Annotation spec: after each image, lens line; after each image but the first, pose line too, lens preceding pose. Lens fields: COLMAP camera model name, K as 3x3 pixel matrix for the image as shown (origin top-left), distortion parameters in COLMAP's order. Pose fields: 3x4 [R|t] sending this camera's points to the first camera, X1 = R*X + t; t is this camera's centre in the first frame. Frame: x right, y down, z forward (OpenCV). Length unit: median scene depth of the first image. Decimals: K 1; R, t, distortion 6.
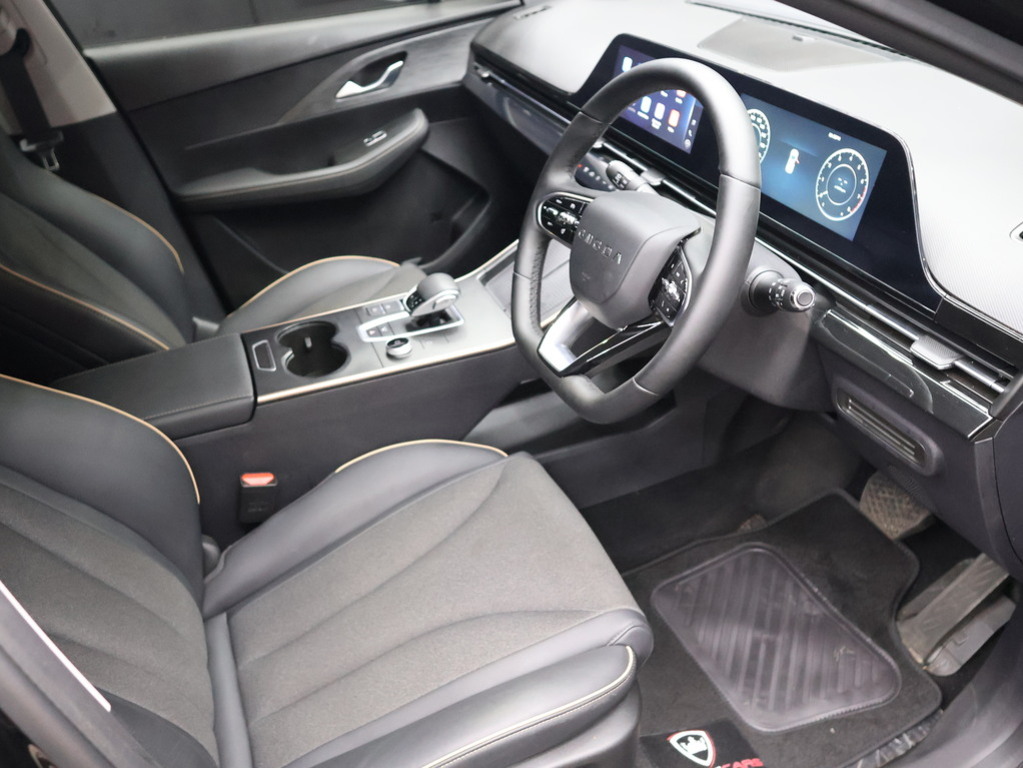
lens RADIAL K [[866.5, 0, 506.2], [0, 866.5, 382.8], [0, 0, 1]] dist [0.009450, -0.016802]
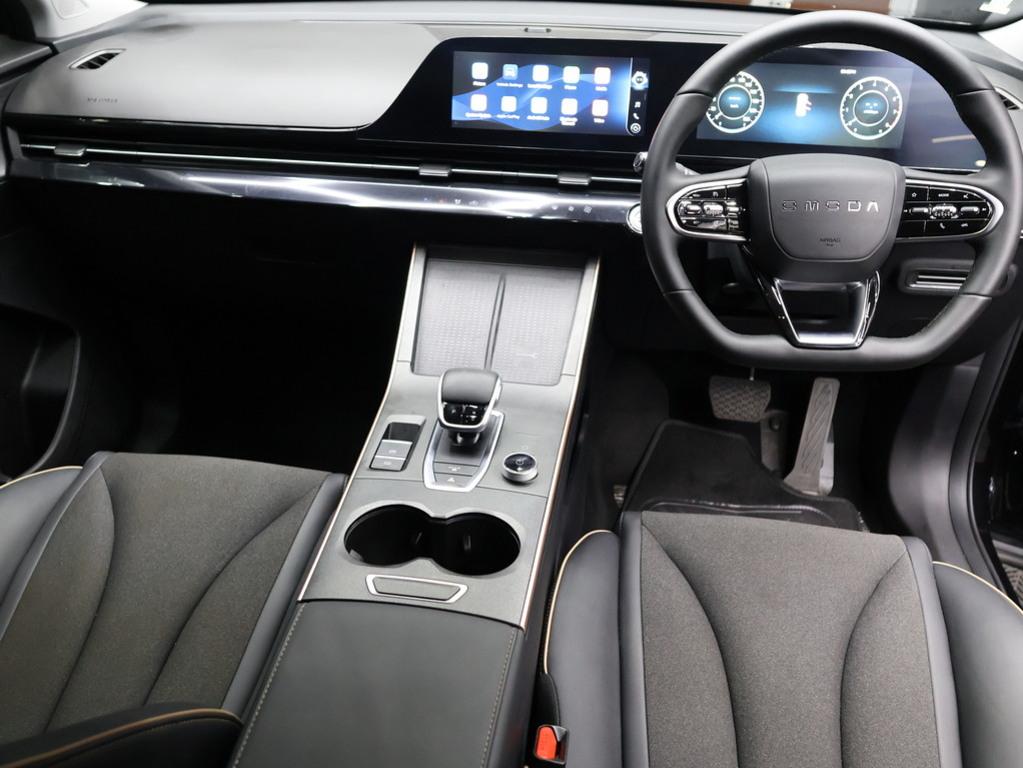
lens RADIAL K [[866.5, 0, 508.7], [0, 866.5, 385.6], [0, 0, 1]] dist [0.009450, -0.016802]
pose [[0.476494, -0.391104, 0.787396, -0.831934], [0.446622, 0.879115, 0.166387, -0.281717], [-0.757286, 0.272386, 0.593568, 0.698493]]
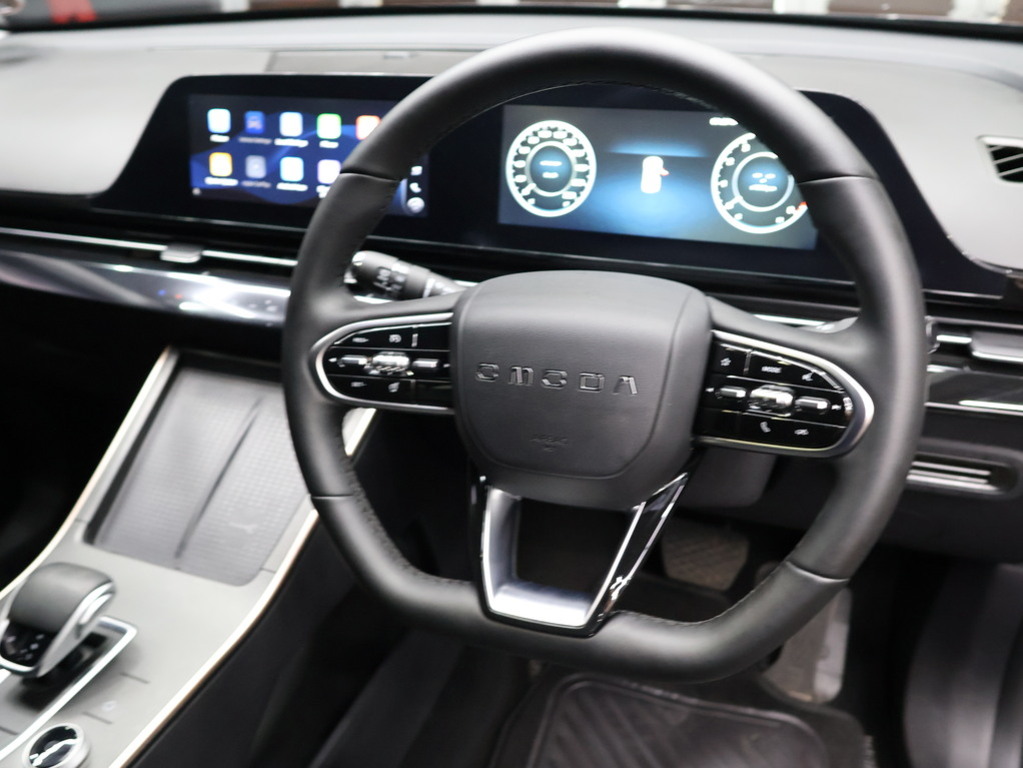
lens RADIAL K [[866.5, 0, 508.5], [0, 866.5, 383.9], [0, 0, 1]] dist [0.009450, -0.016802]
pose [[0.672389, -0.345958, 0.654375, -0.244939], [0.413654, 0.908747, 0.055399, -0.183314], [-0.613827, 0.233435, 0.754138, 0.570043]]
